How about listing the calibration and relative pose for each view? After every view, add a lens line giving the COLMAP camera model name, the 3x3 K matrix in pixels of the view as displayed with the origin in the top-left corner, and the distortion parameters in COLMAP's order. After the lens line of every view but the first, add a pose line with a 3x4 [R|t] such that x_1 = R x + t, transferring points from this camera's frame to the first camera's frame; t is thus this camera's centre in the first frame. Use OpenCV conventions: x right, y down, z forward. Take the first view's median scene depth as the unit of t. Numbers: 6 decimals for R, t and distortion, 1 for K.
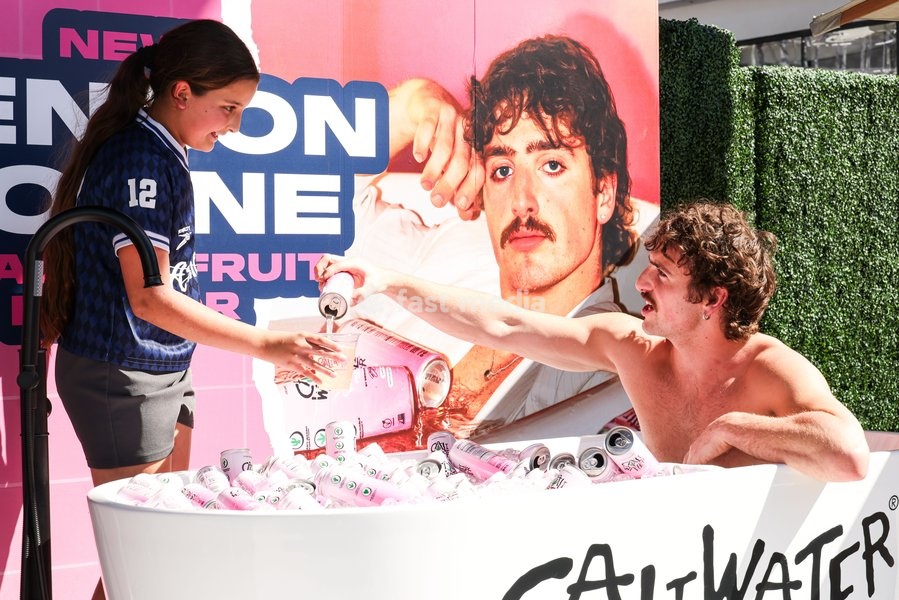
lens RADIAL K [[1961.4, 0, 493.5], [0, 1961.4, 259.6], [0, 0, 1]] dist [-0.000086, -0.447992]
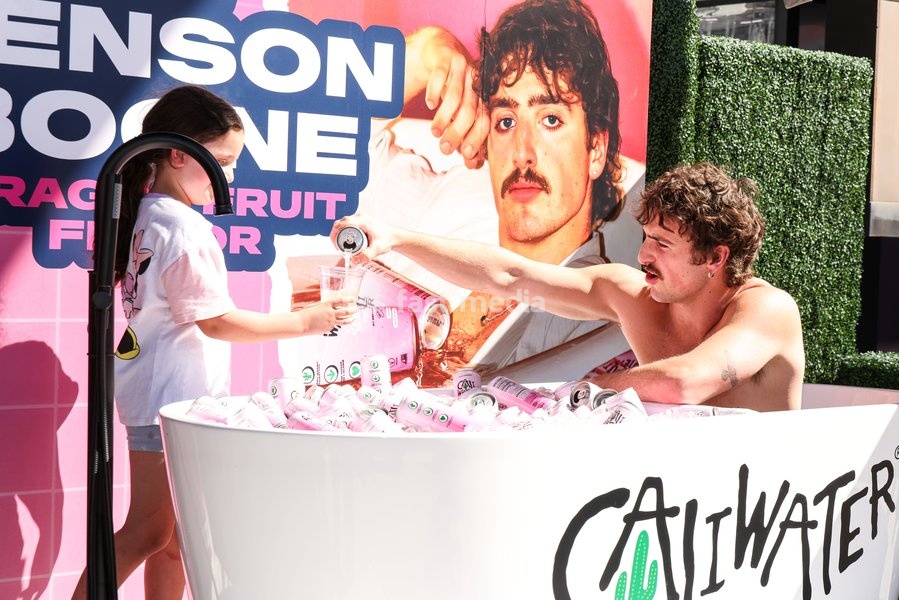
lens RADIAL K [[1977.4, 0, 539.9], [0, 1977.4, 351.5], [0, 0, 1]] dist [-0.011422, -0.177740]
pose [[0.993320, 0.040256, 0.108140, -0.085575], [-0.047098, 0.996996, 0.061482, 0.009861], [-0.105340, -0.066165, 0.992233, -0.034278]]
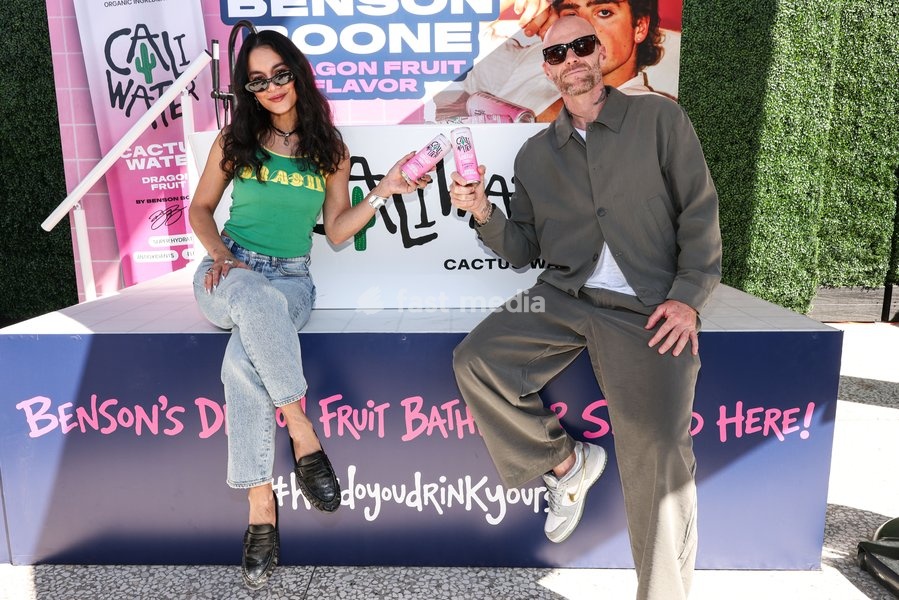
lens RADIAL K [[666.4, 0, 440.0], [0, 666.4, 293.2], [0, 0, 1]] dist [-0.007937, -0.000565]
pose [[0.752067, 0.119767, -0.648113, 0.383495], [0.004601, 0.982373, 0.186874, 0.106093], [0.659071, -0.143524, 0.738259, 0.373446]]
